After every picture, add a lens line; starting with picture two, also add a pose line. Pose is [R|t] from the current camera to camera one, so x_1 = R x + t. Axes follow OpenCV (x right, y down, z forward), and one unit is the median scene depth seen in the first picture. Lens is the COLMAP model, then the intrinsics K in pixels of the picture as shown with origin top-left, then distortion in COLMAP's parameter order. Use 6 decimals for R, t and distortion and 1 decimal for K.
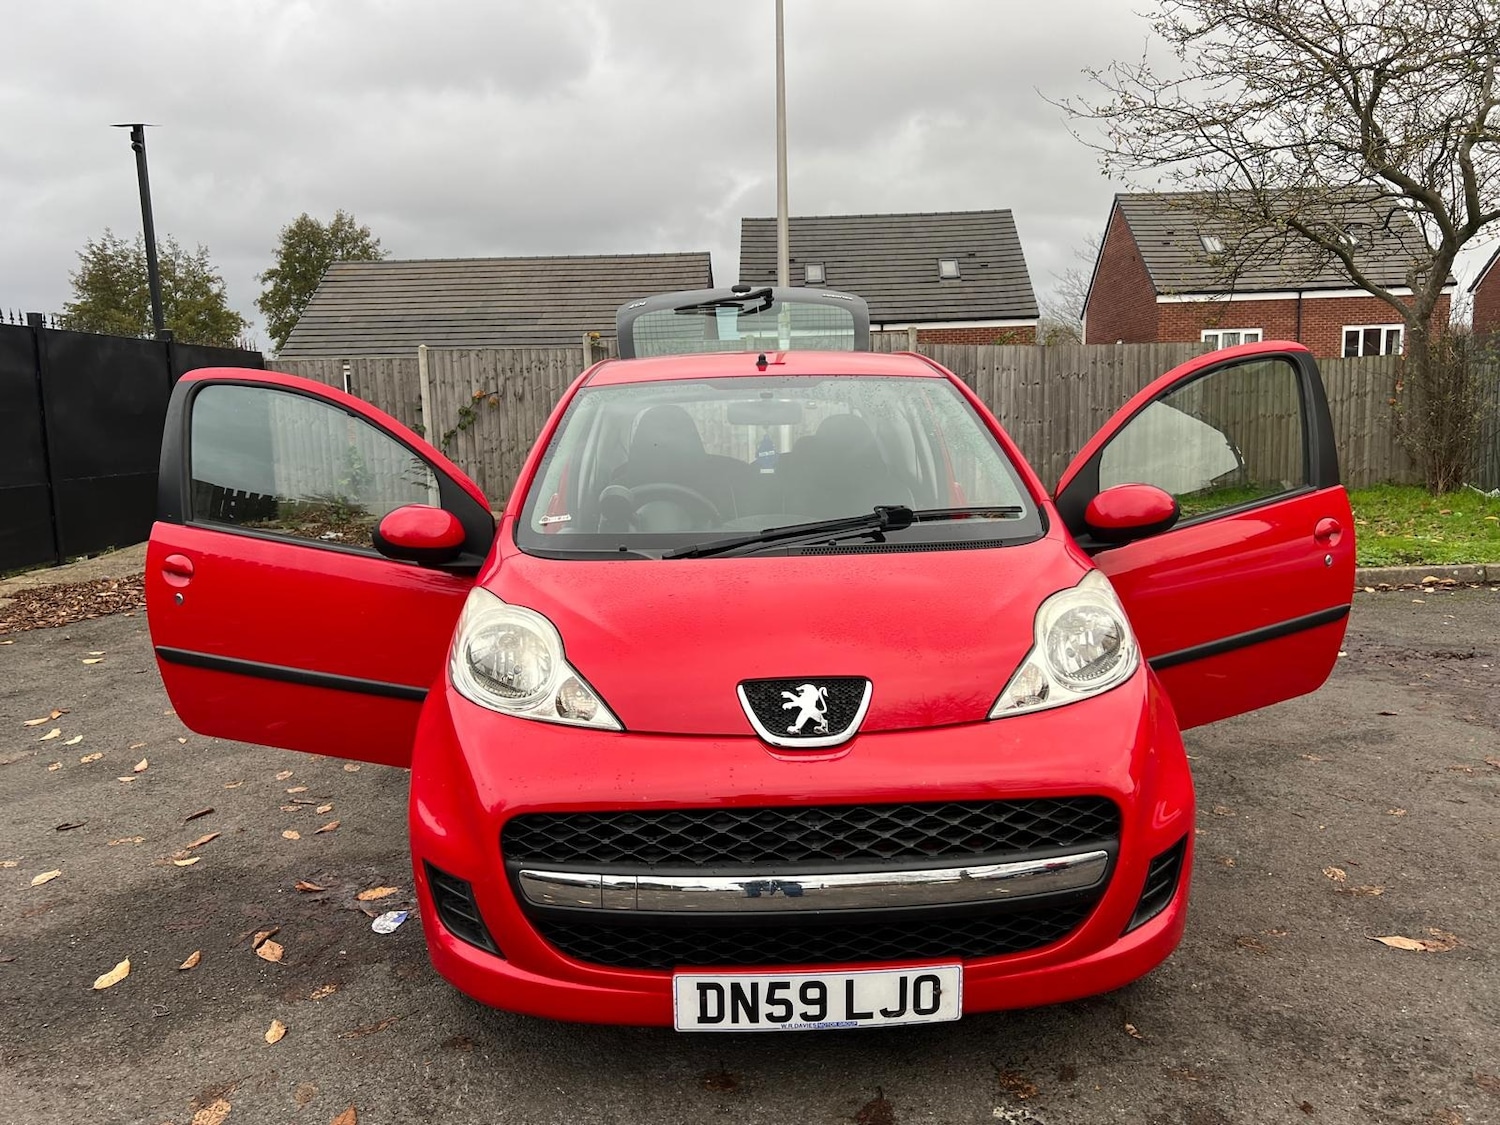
lens RADIAL K [[1165.5, 0, 743.3], [0, 1165.5, 562.2], [0, 0, 1]] dist [0.060717, -0.080171]
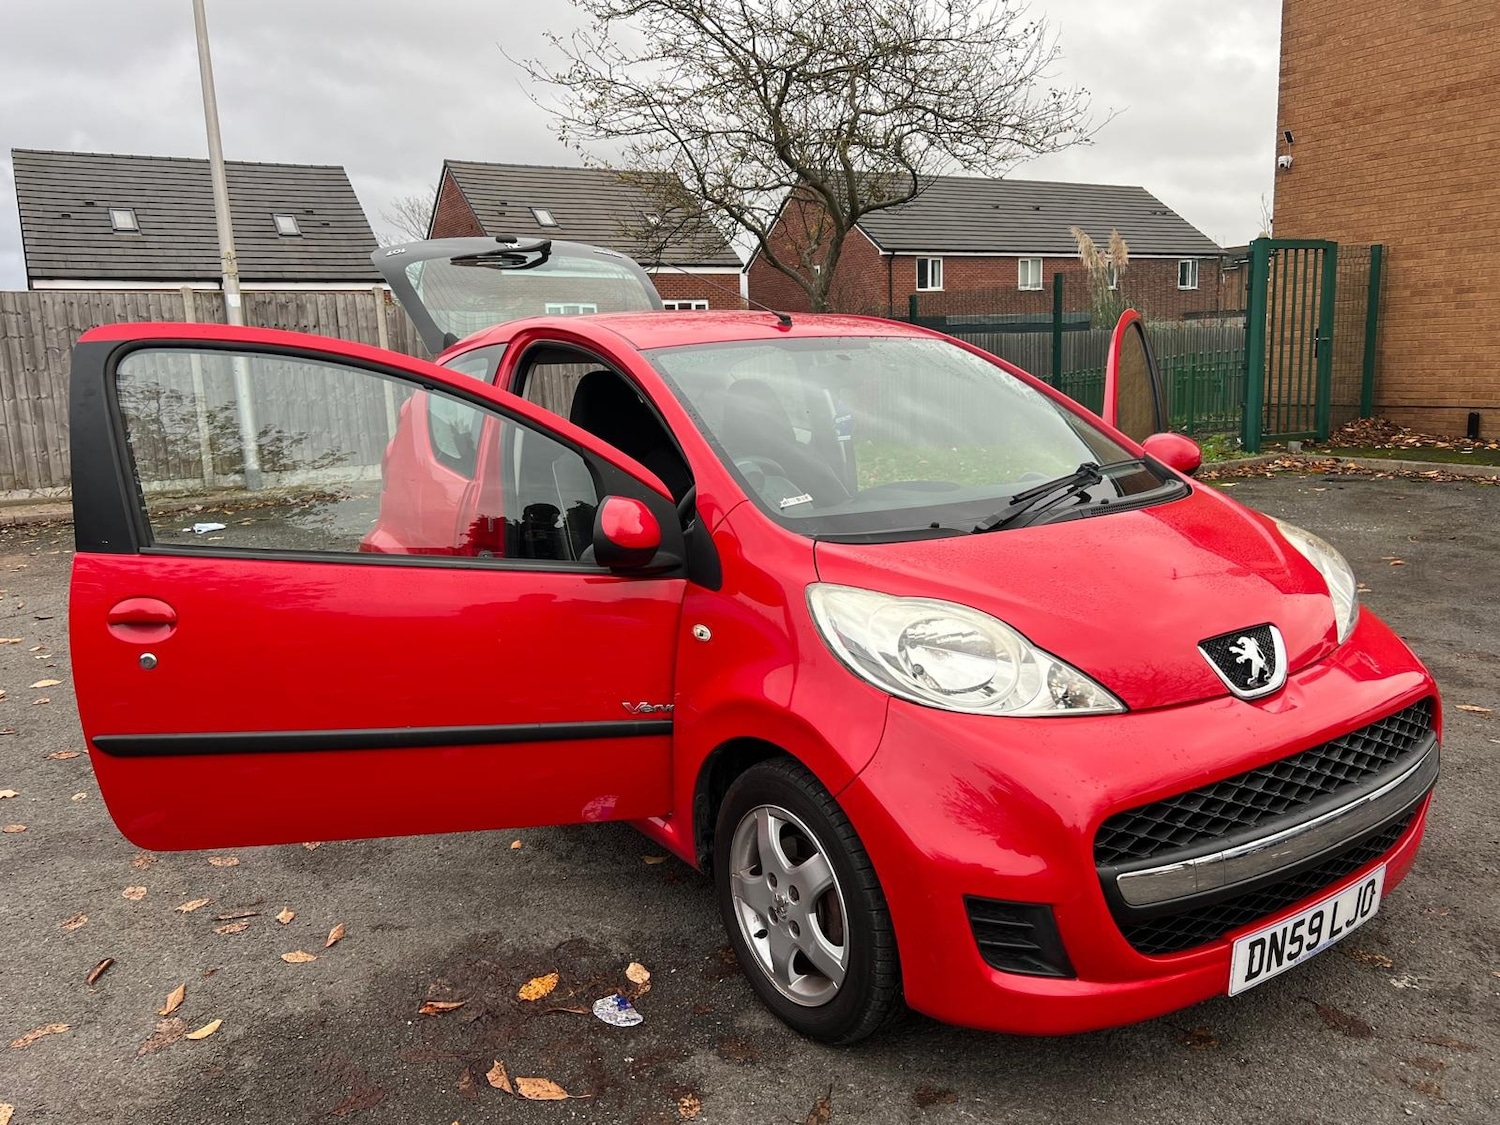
lens RADIAL K [[1171.9, 0, 750.0], [0, 1171.9, 562.5], [0, 0, 1]] dist [0.037705, -0.045176]
pose [[0.835989, -0.097692, 0.539981, -0.557741], [0.083067, 0.995215, 0.051450, -0.032182], [-0.542423, 0.001843, 0.840103, 0.235249]]
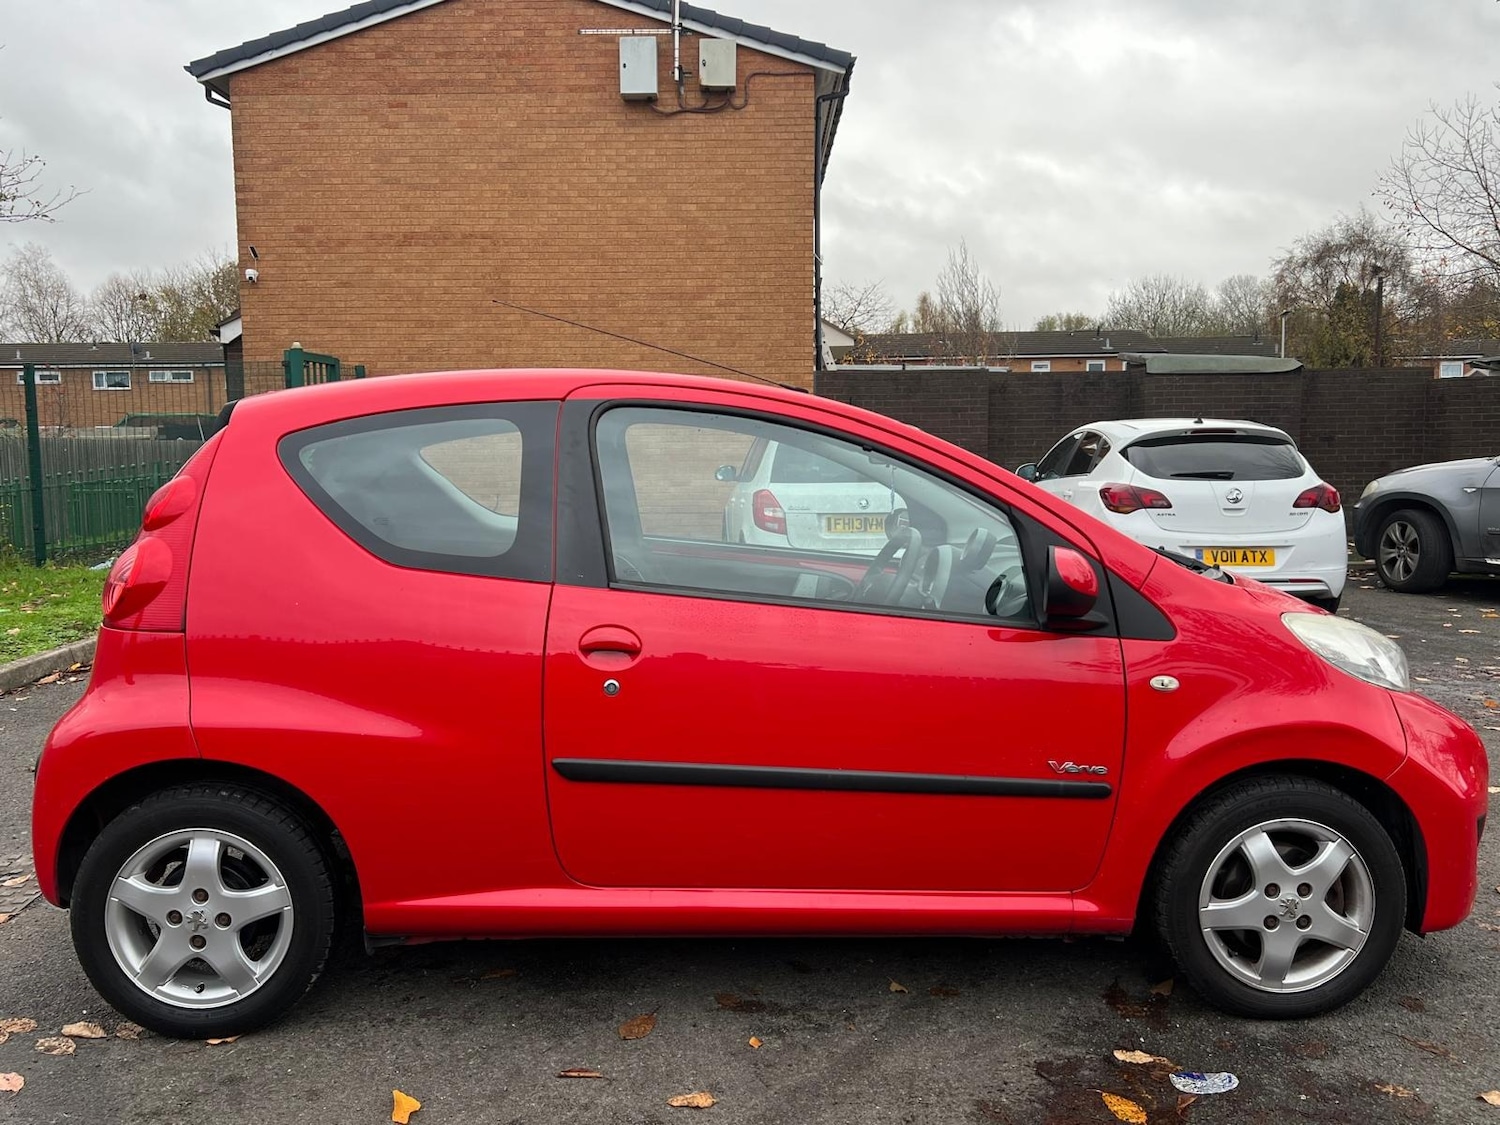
lens RADIAL K [[1209.0, 0, 727.6], [0, 1209.0, 559.5], [0, 0, 1]] dist [0.044850, -0.053117]
pose [[0.001616, -0.065506, 0.997851, -0.961826], [0.136478, 0.988530, 0.064673, -0.119604], [-0.990642, 0.136080, 0.010538, 1.107634]]
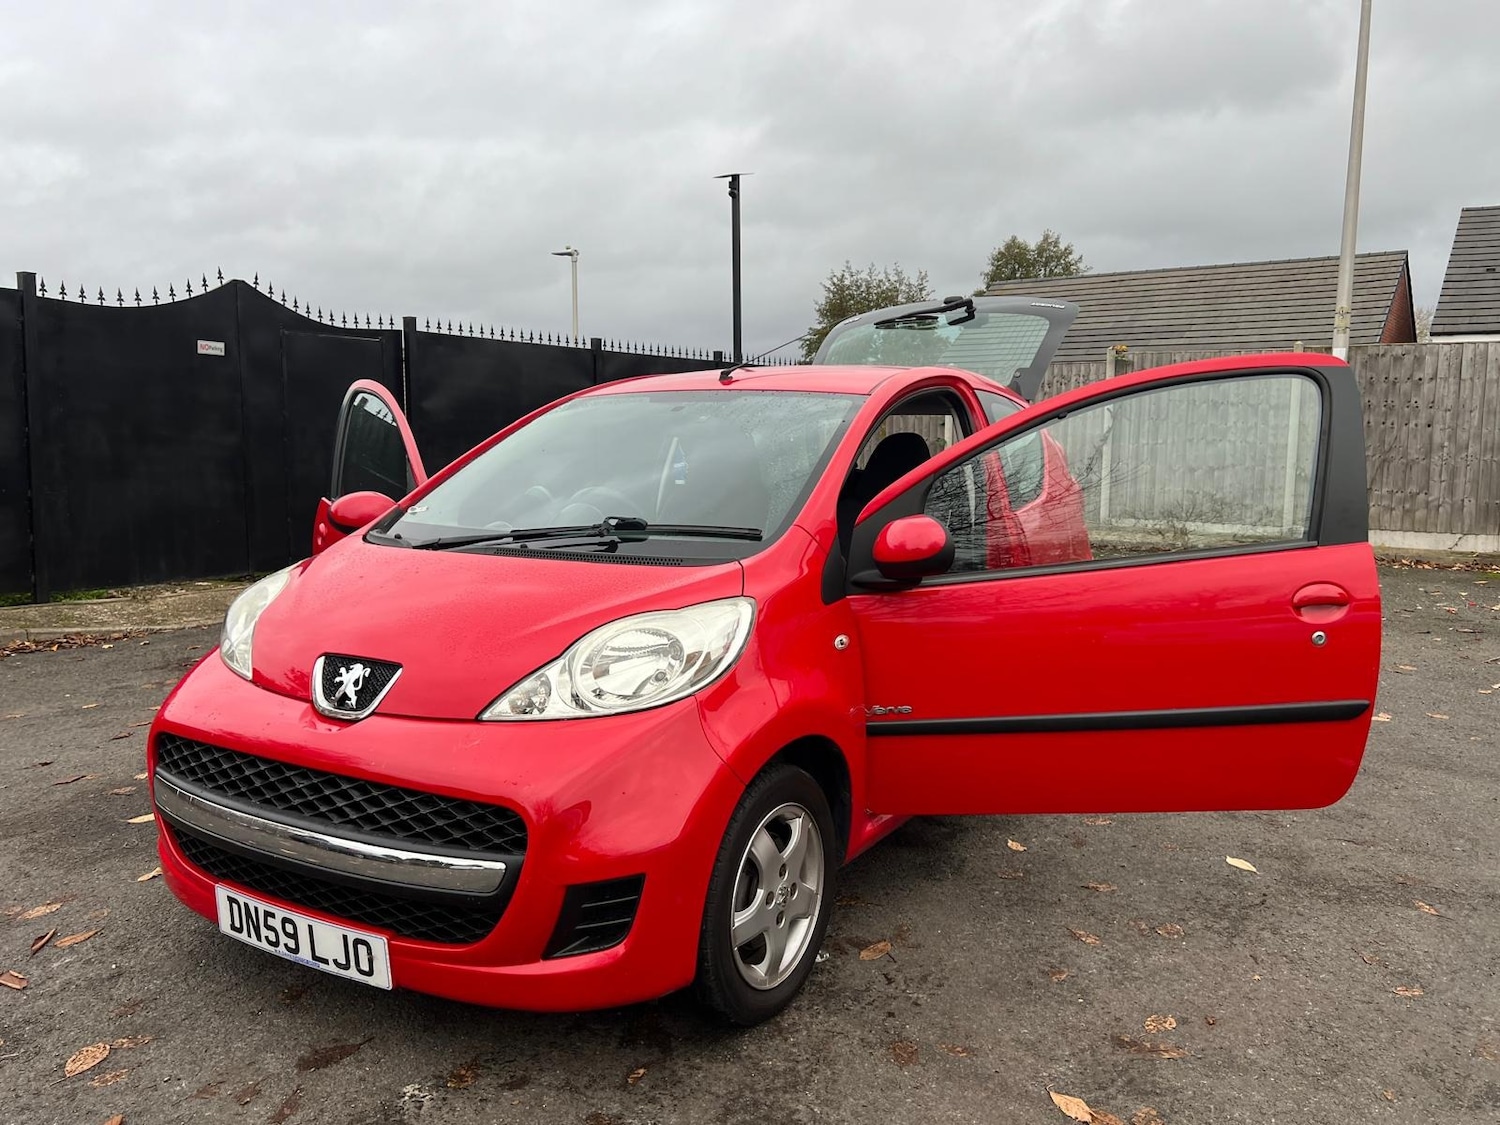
lens RADIAL K [[1171.9, 0, 750.0], [0, 1171.9, 562.5], [0, 0, 1]] dist [0.037705, -0.045176]
pose [[0.839253, 0.087401, -0.536670, 0.626234], [-0.094430, 0.995427, 0.014441, -0.028033], [0.535478, 0.038558, 0.843668, 0.158715]]
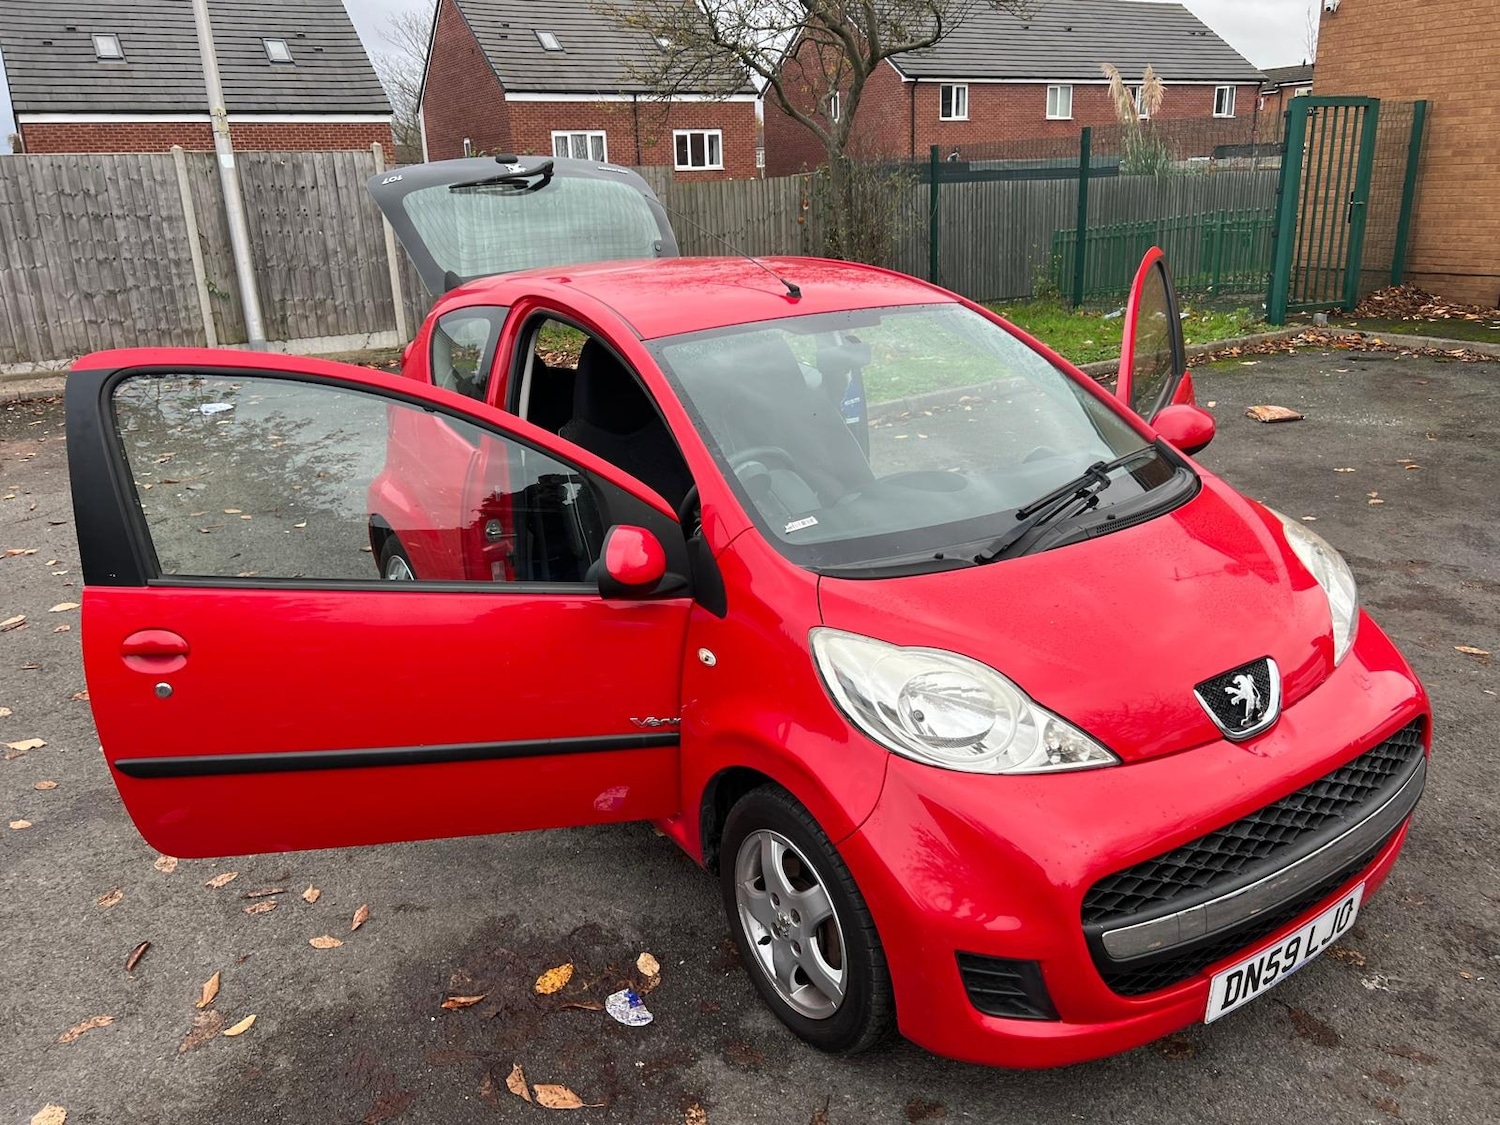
lens RADIAL K [[1172.9, 0, 763.6], [0, 1172.9, 562.1], [0, 0, 1]] dist [0.036329, -0.042550]
pose [[0.837106, -0.169991, 0.519958, -0.538233], [0.081571, 0.978655, 0.188629, -0.147552], [-0.540925, -0.115489, 0.833104, 0.235307]]
